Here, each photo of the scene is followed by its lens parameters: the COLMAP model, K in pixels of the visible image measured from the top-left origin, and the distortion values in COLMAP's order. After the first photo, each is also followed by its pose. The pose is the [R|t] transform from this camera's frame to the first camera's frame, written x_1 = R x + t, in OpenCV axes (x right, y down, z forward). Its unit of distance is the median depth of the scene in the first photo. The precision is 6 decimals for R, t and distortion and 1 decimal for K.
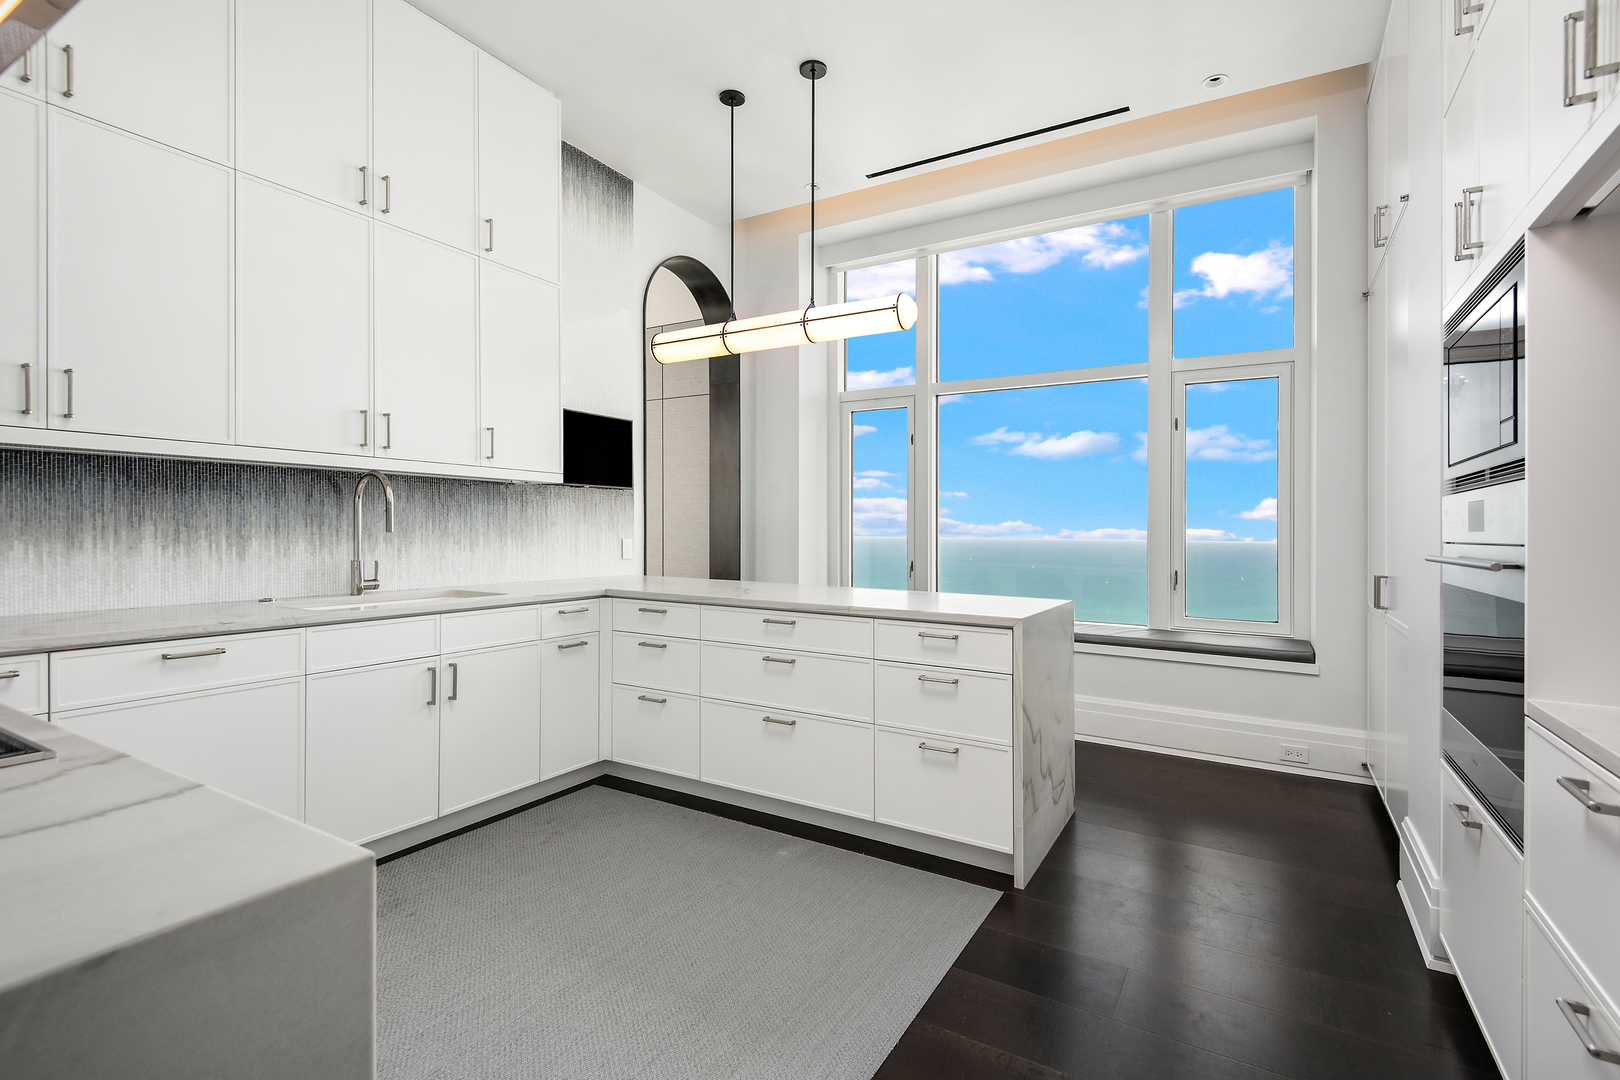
lens RADIAL K [[741.5, 0, 817.2], [0, 741.5, 533.1], [0, 0, 1]] dist [0.000273, -0.000255]
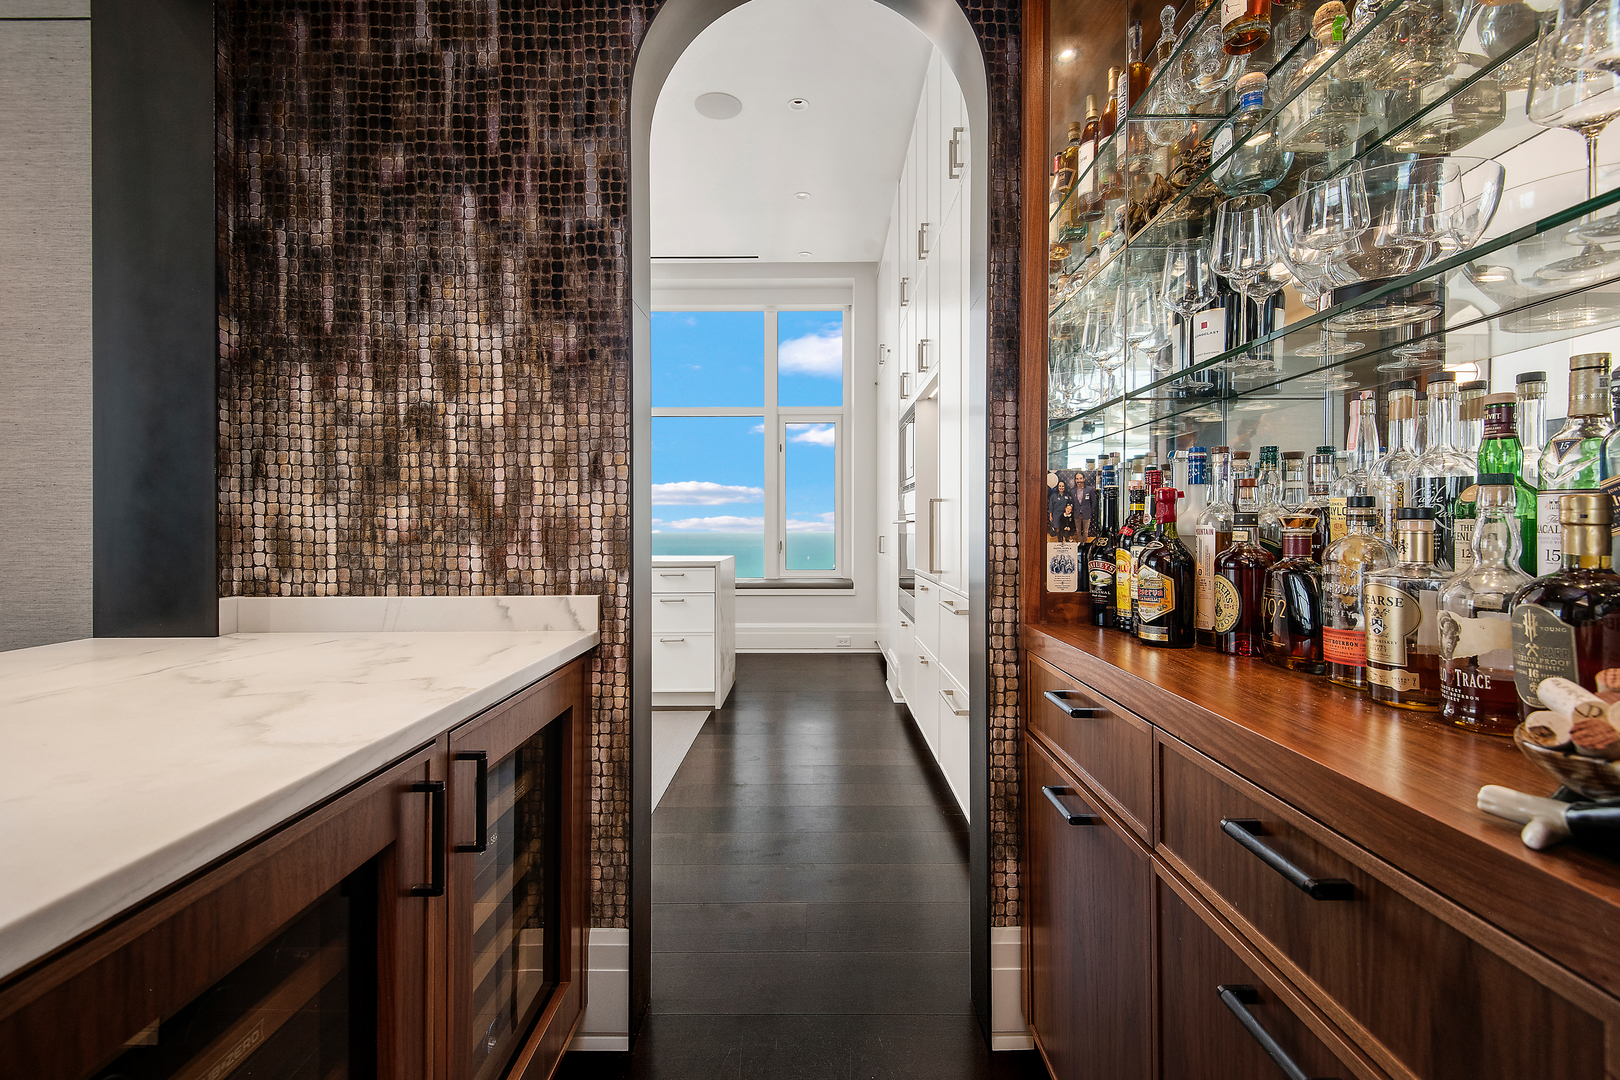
lens RADIAL K [[741.5, 0, 811.4], [0, 741.5, 526.6], [0, 0, 1]] dist [0.000273, -0.000255]
pose [[0.865604, -0.008851, 0.500652, -0.281437], [0.005540, 0.999952, 0.008100, 0.007066], [-0.500699, -0.004238, 0.865611, -0.451373]]
